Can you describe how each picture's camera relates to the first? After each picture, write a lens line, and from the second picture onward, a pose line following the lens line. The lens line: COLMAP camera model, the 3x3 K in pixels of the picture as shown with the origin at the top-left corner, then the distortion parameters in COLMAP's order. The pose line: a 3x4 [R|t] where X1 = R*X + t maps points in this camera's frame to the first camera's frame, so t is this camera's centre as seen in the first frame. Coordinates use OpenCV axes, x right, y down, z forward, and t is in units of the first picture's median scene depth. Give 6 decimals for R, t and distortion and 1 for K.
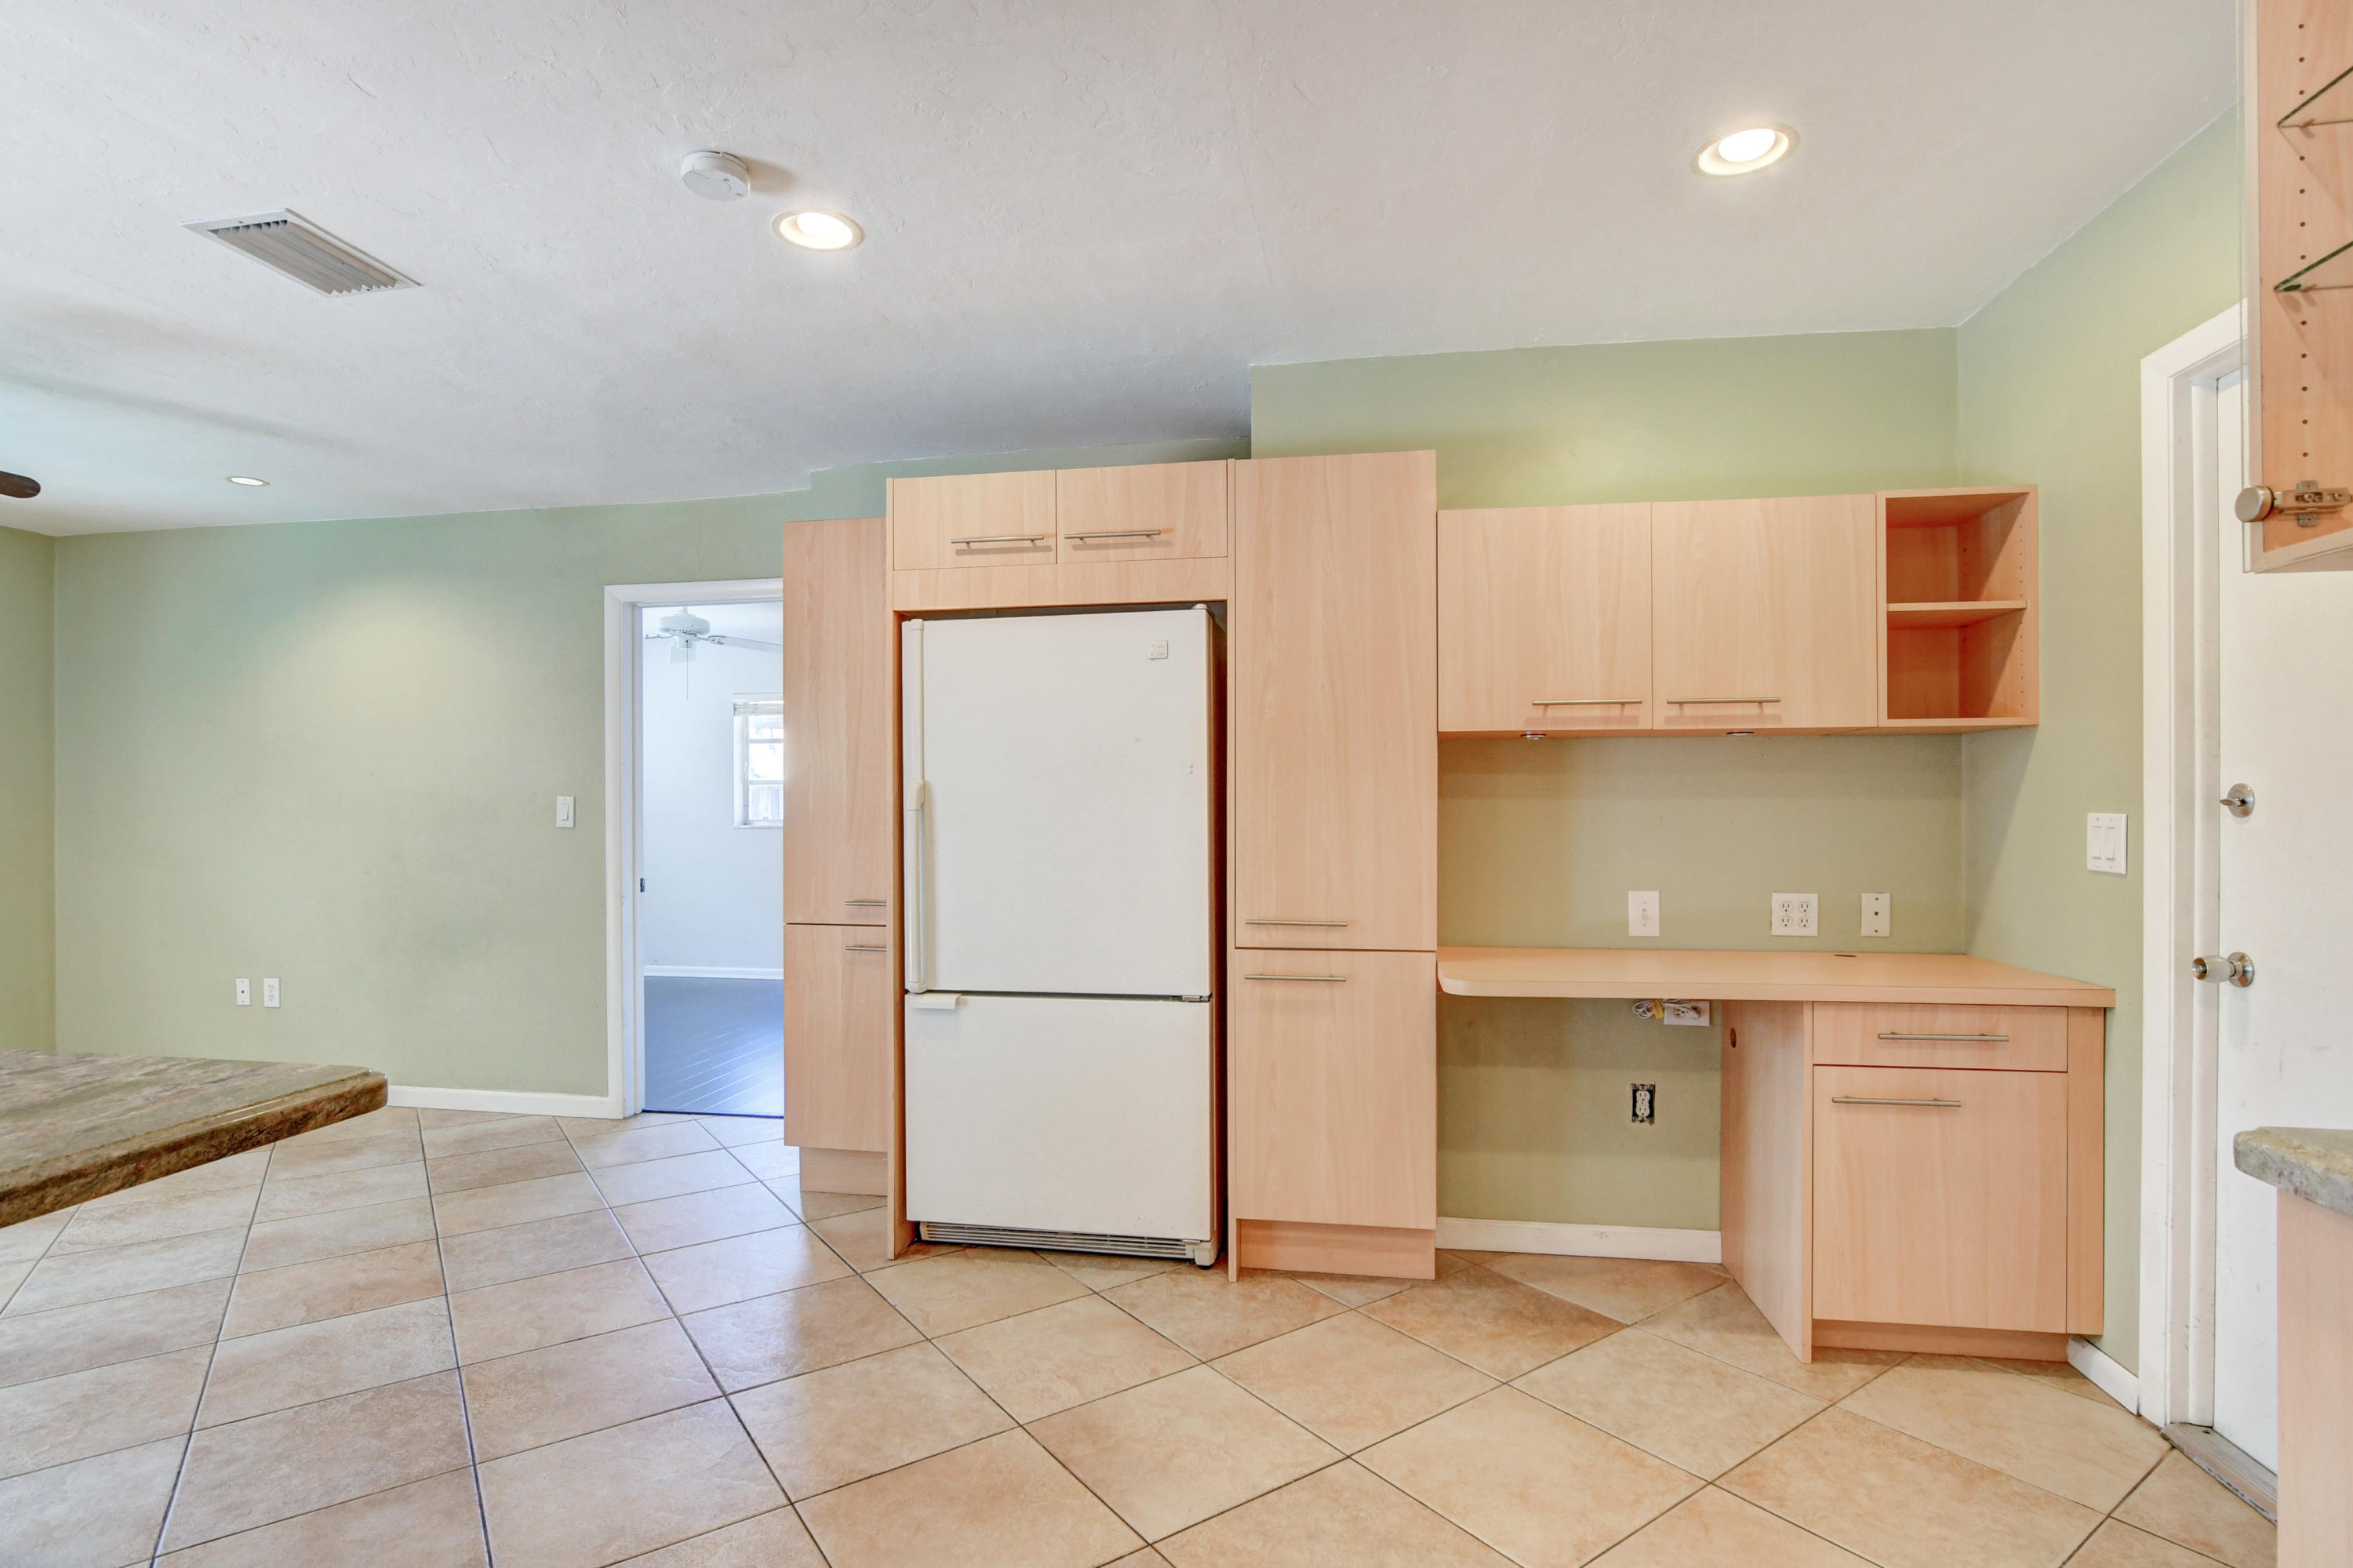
lens RADIAL K [[1153.6, 0, 1163.8], [0, 1153.6, 810.1], [0, 0, 1]] dist [-0.028371, 0.009593]
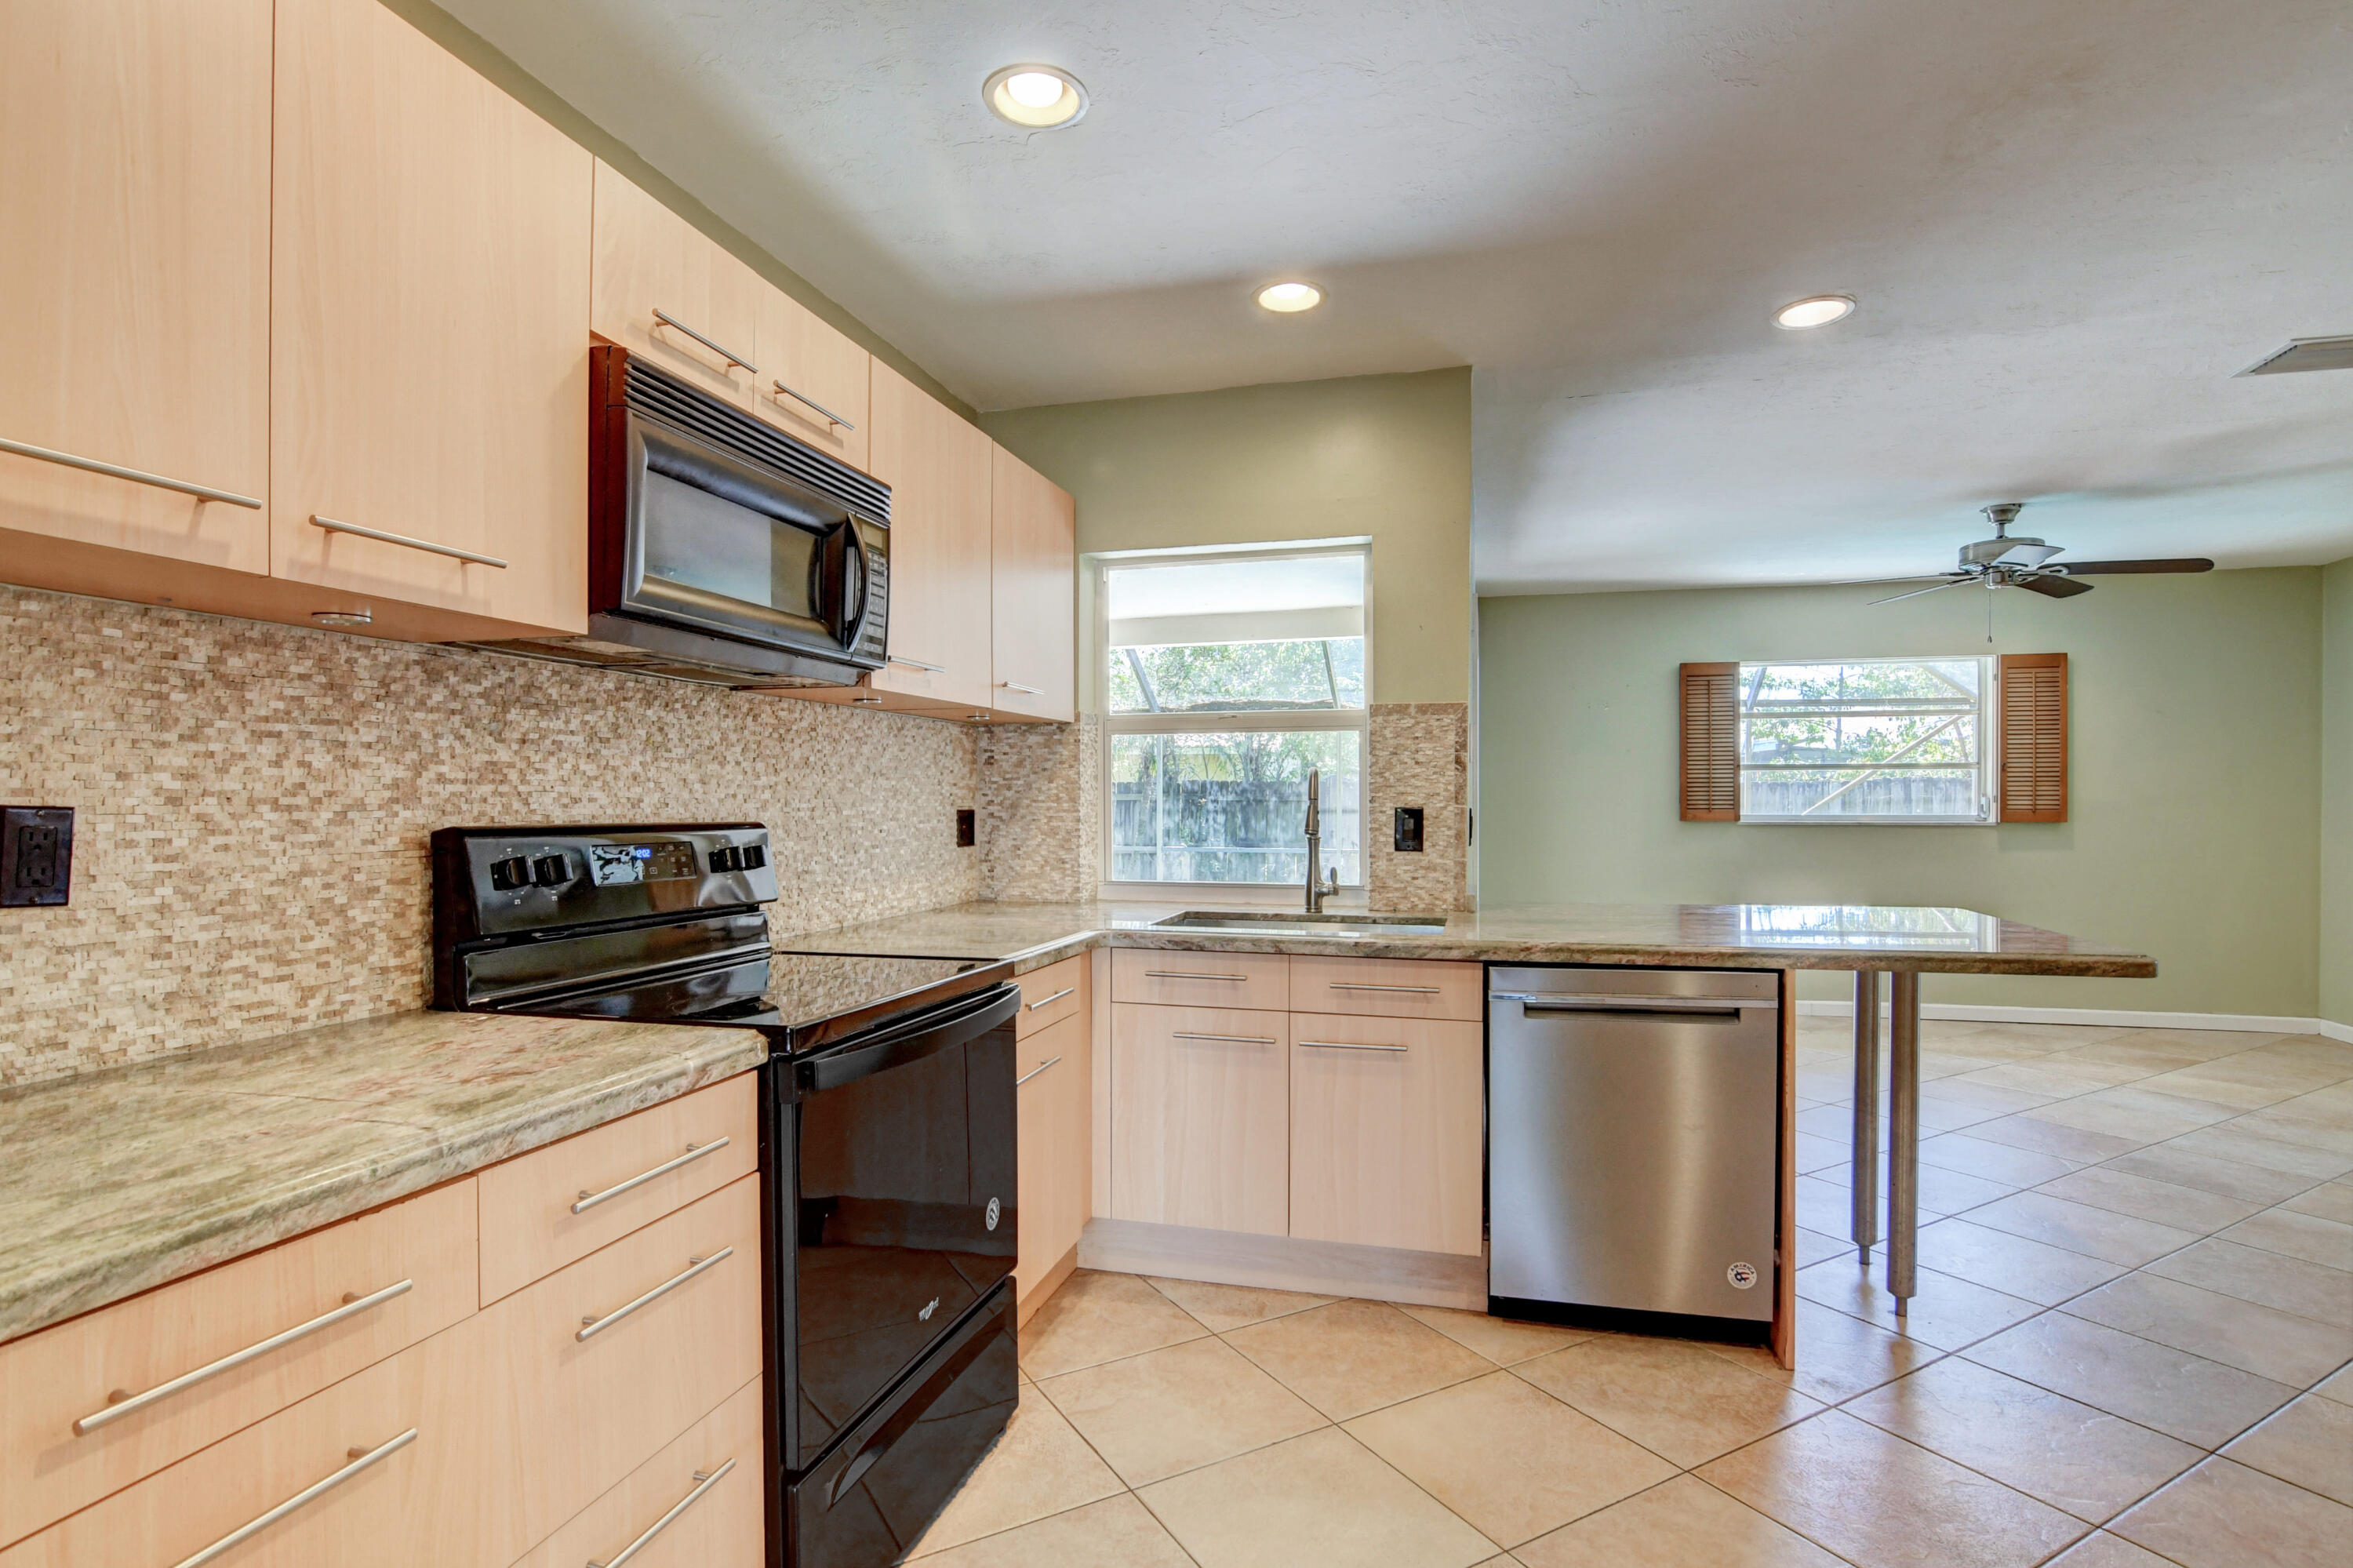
lens RADIAL K [[1153.6, 0, 1165.5], [0, 1153.6, 810.2], [0, 0, 1]] dist [-0.028371, 0.009593]
pose [[-0.100315, 0.013297, -0.994867, 0.514825], [-0.001590, 0.999907, 0.013525, -0.002651], [0.994954, 0.002938, -0.100284, -0.124436]]
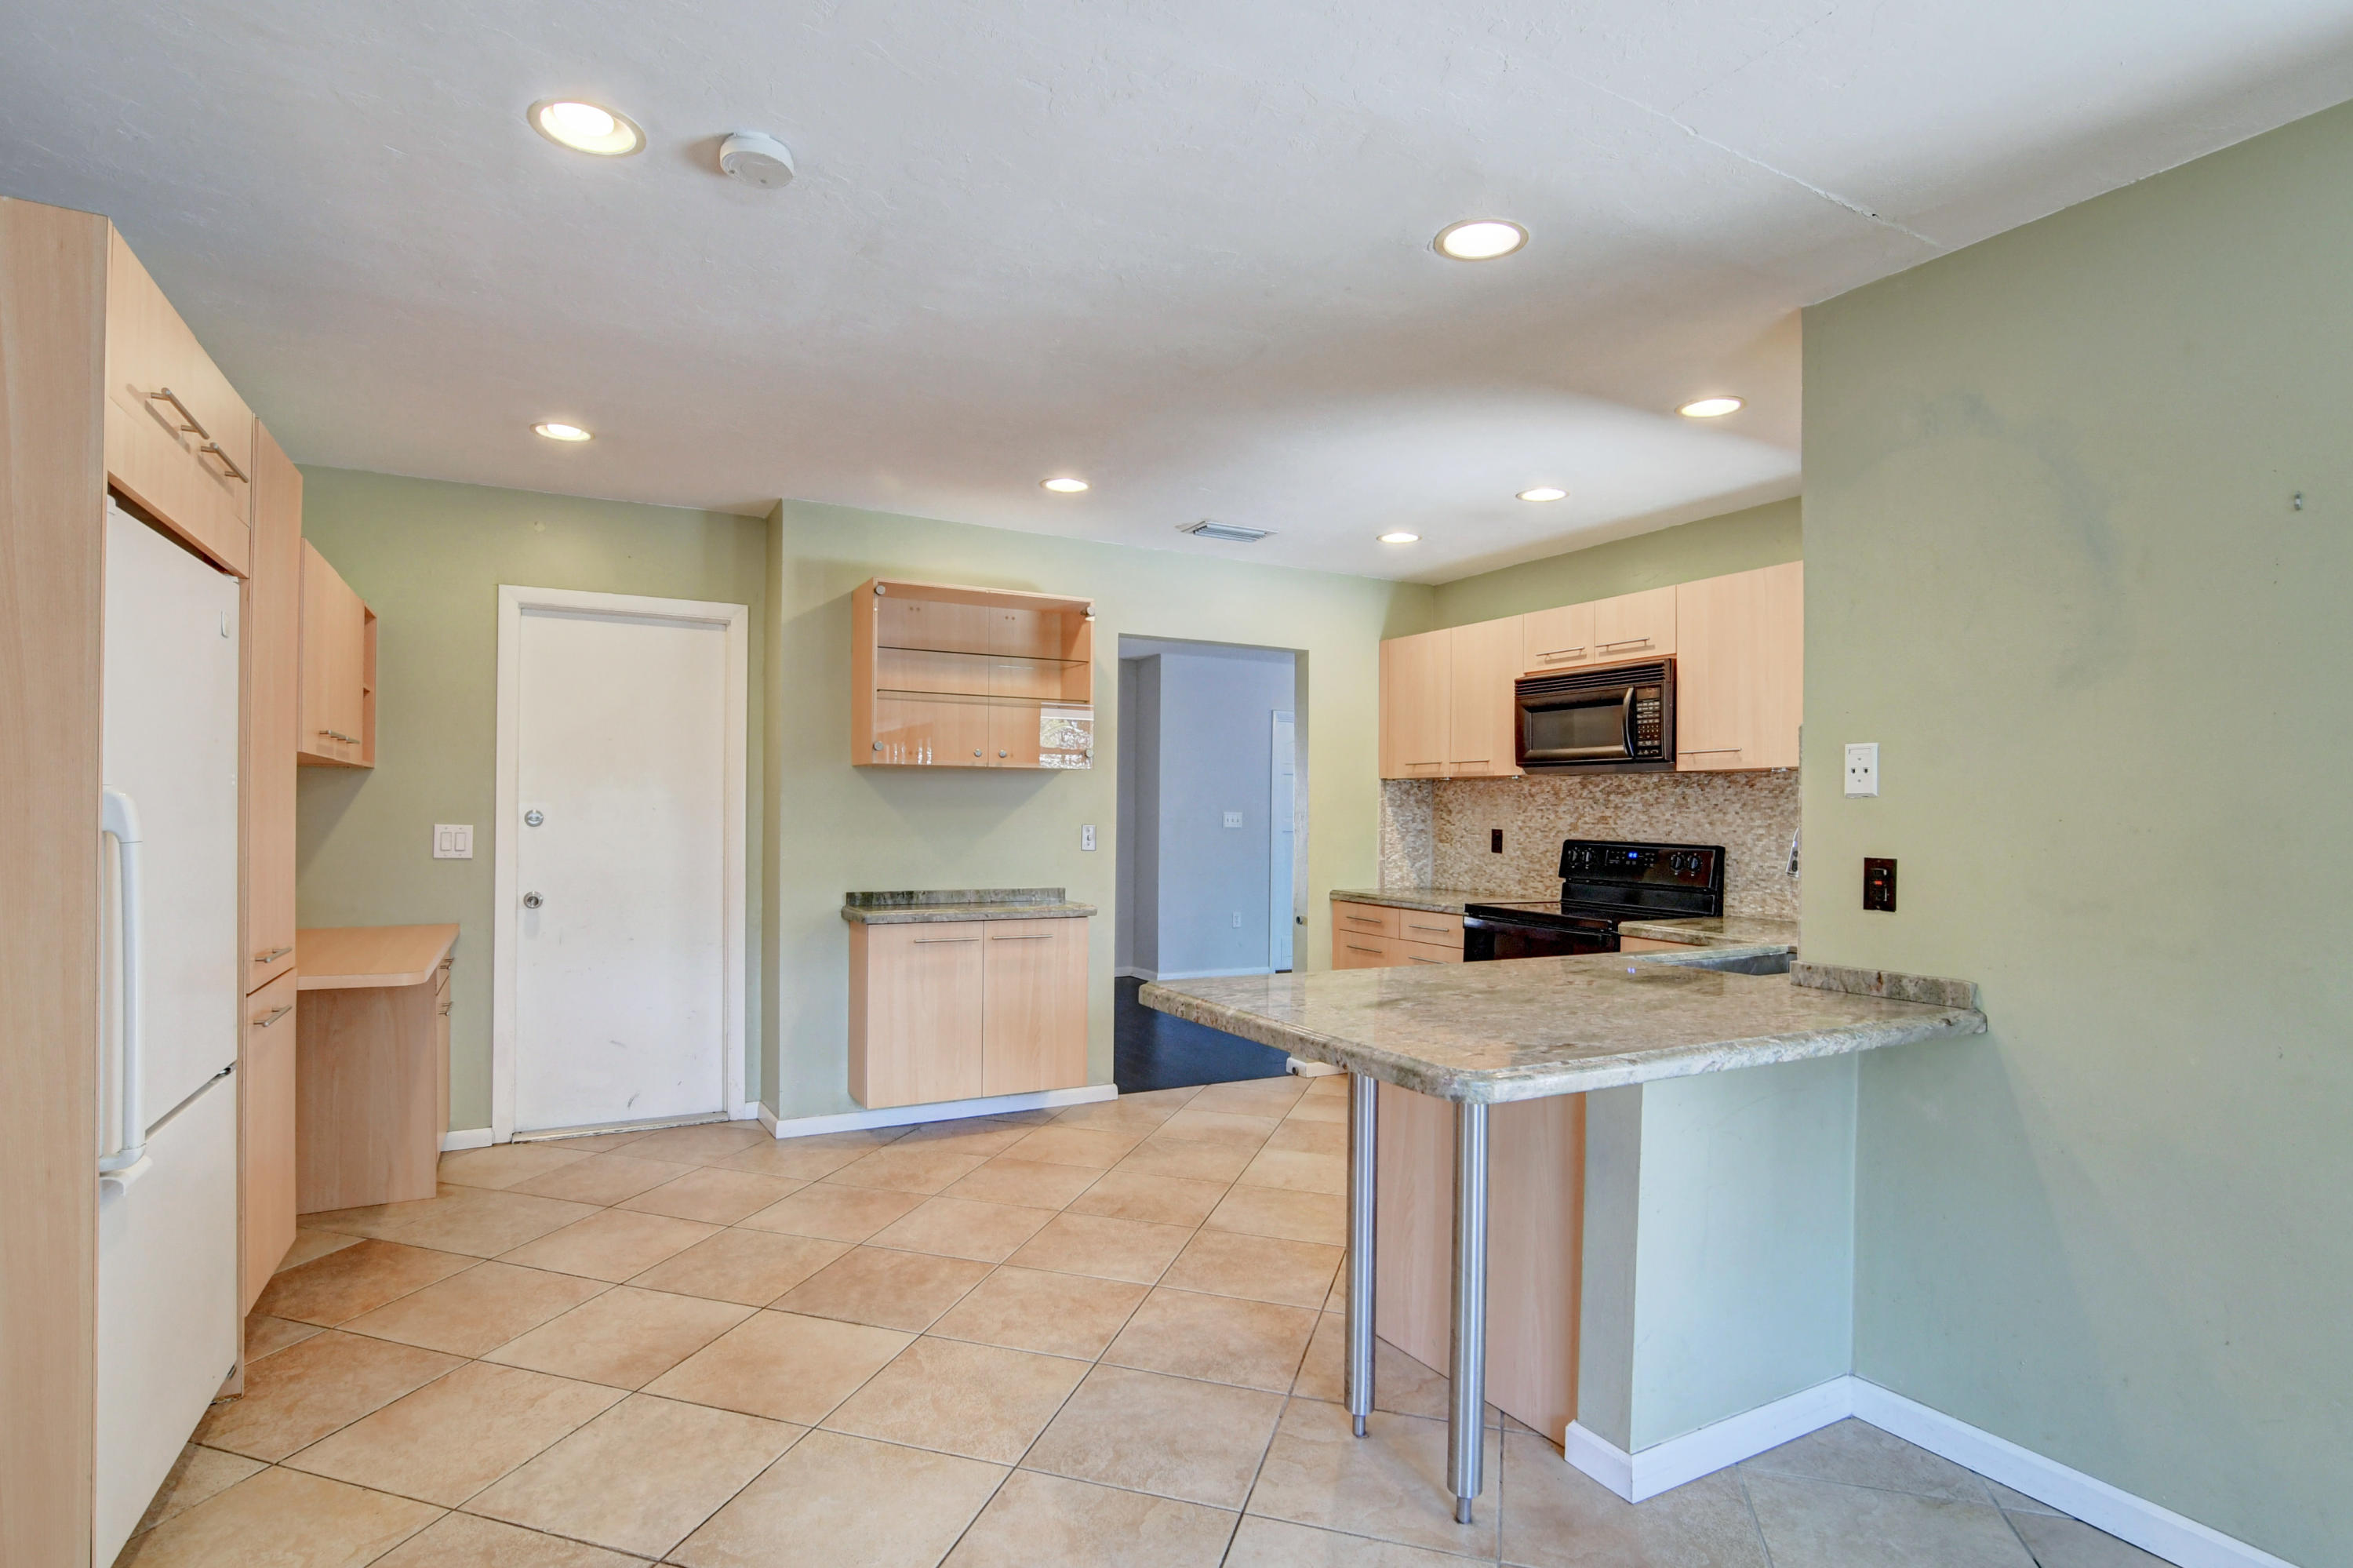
lens RADIAL K [[1153.6, 0, 1177.6], [0, 1153.6, 814.9], [0, 0, 1]] dist [-0.028371, 0.009593]
pose [[-0.626243, -0.005290, 0.779610, -0.999083], [-0.007857, 0.999969, 0.000473, -0.017621], [-0.779588, -0.005830, -0.626266, 0.981643]]
